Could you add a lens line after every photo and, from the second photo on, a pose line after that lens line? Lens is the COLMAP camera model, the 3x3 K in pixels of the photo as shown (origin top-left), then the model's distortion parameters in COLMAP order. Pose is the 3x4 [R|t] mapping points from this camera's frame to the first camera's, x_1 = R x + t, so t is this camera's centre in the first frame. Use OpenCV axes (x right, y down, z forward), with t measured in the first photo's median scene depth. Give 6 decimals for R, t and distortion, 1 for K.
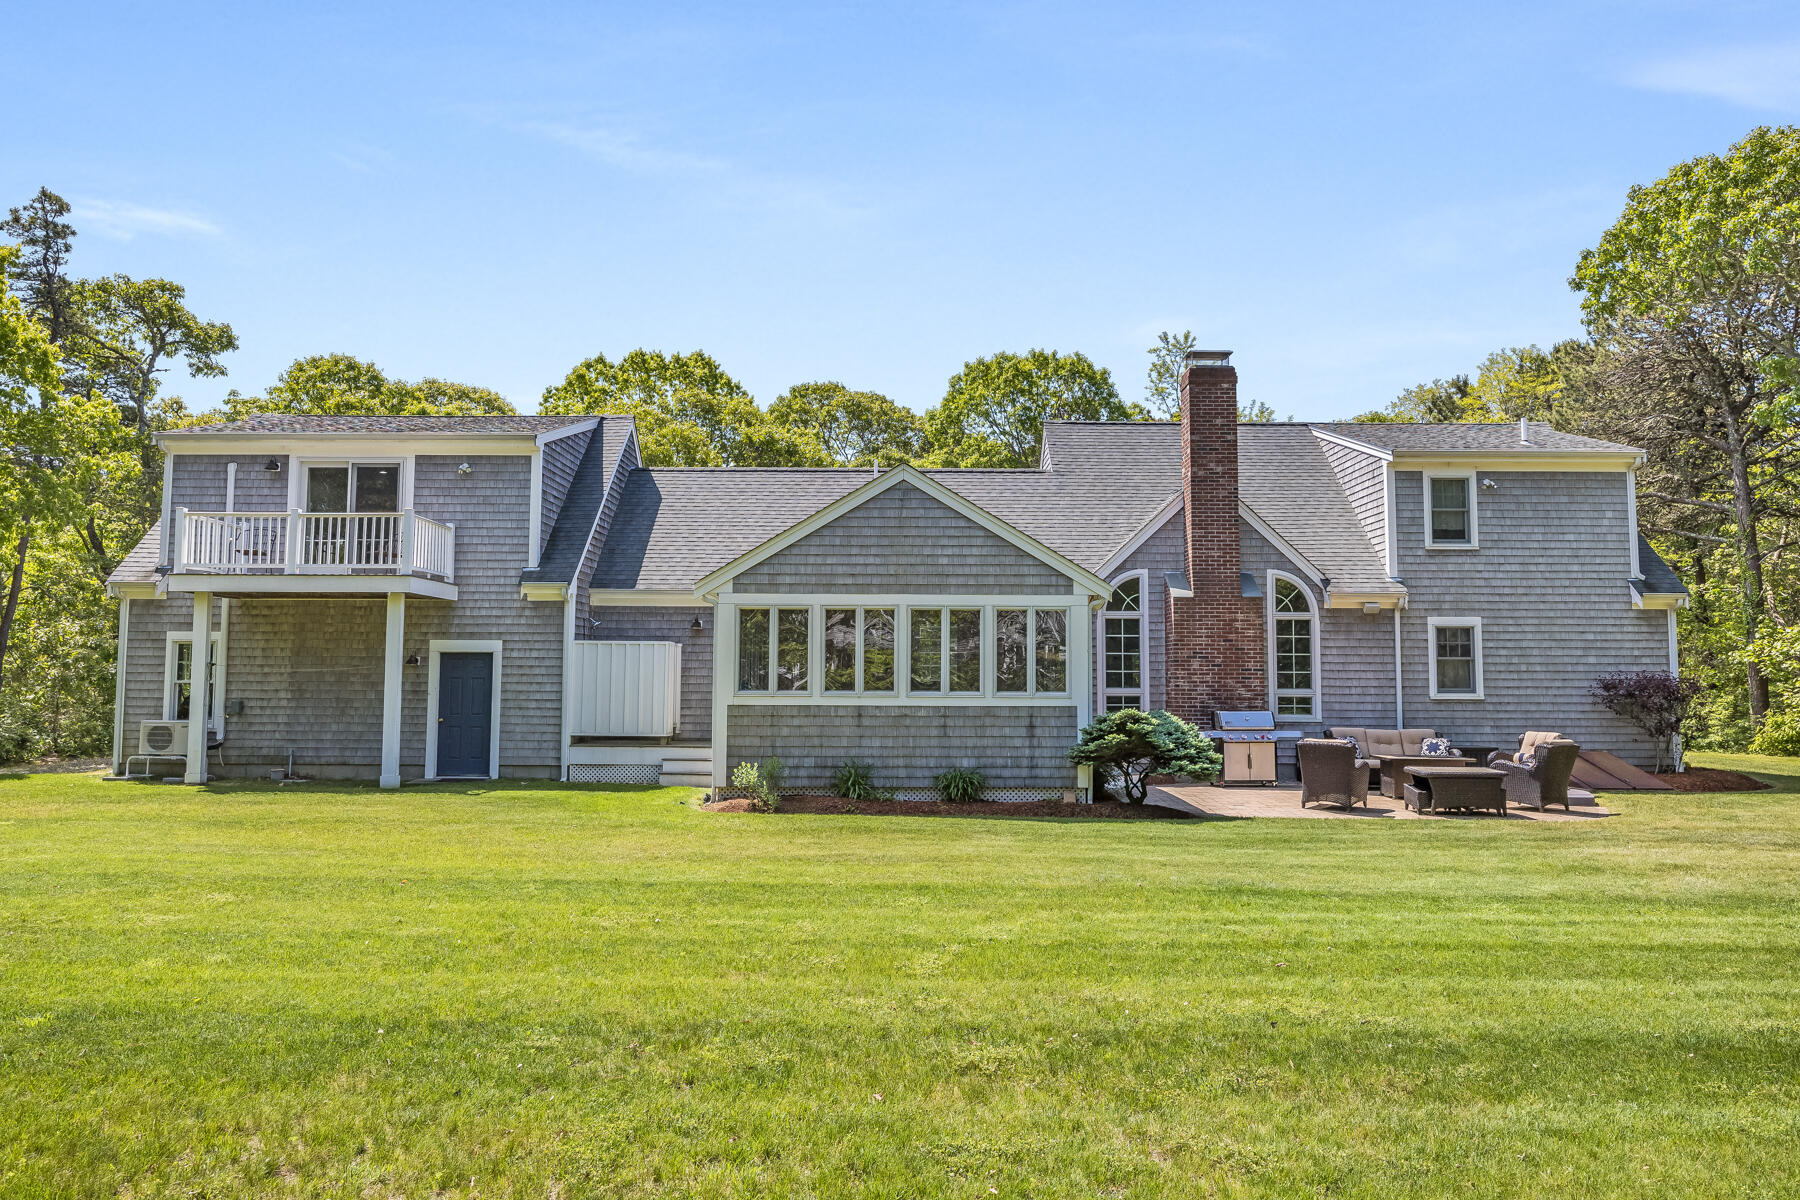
lens RADIAL K [[1260.6, 0, 900.0], [0, 1260.6, 600.0], [0, 0, 1]] dist [0.003314, 0.000398]
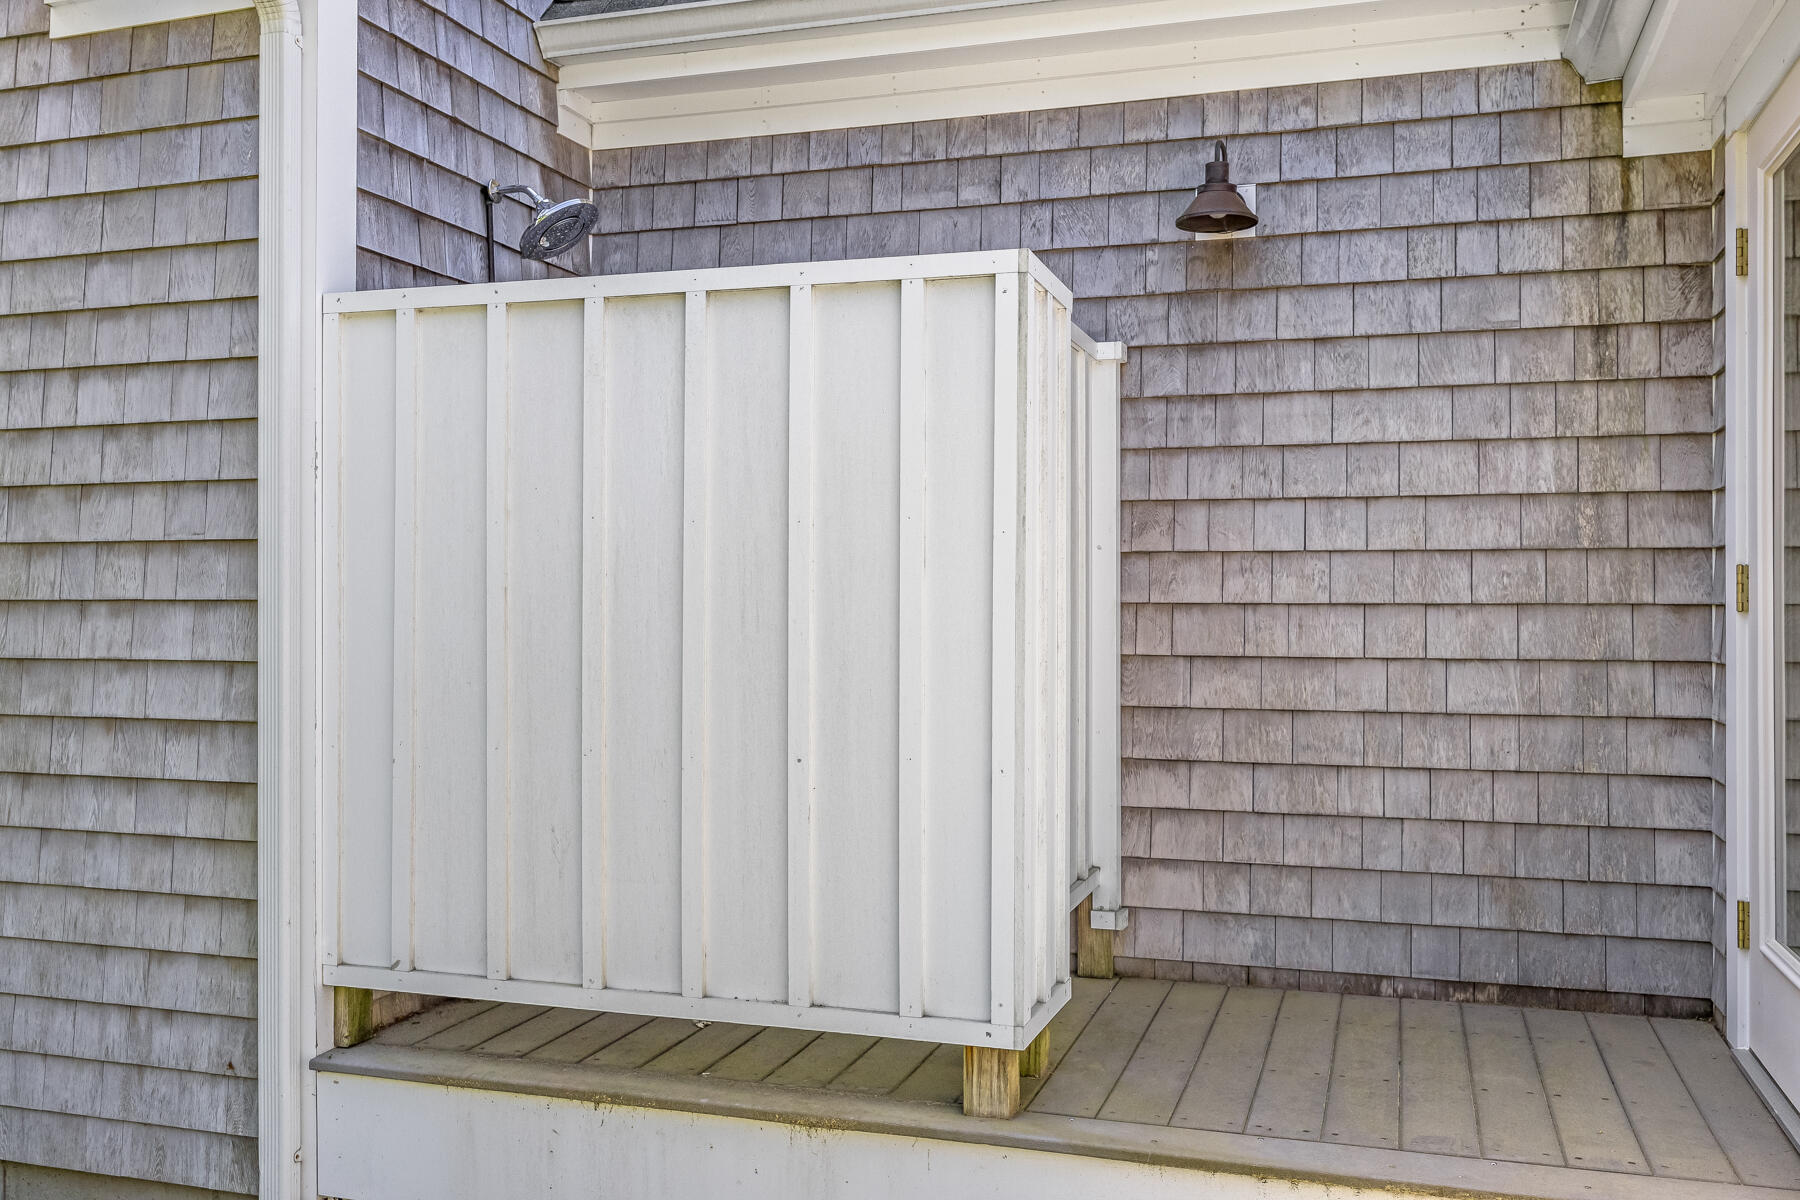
lens RADIAL K [[1576.4, 0, 900.0], [0, 1576.4, 600.0], [0, 0, 1]] dist [0.000269, 0.000188]
pose [[0.950460, -0.004041, -0.310821, -0.103592], [0.024296, 0.997822, 0.061323, 0.039654], [0.309897, -0.065836, 0.948488, 0.600773]]
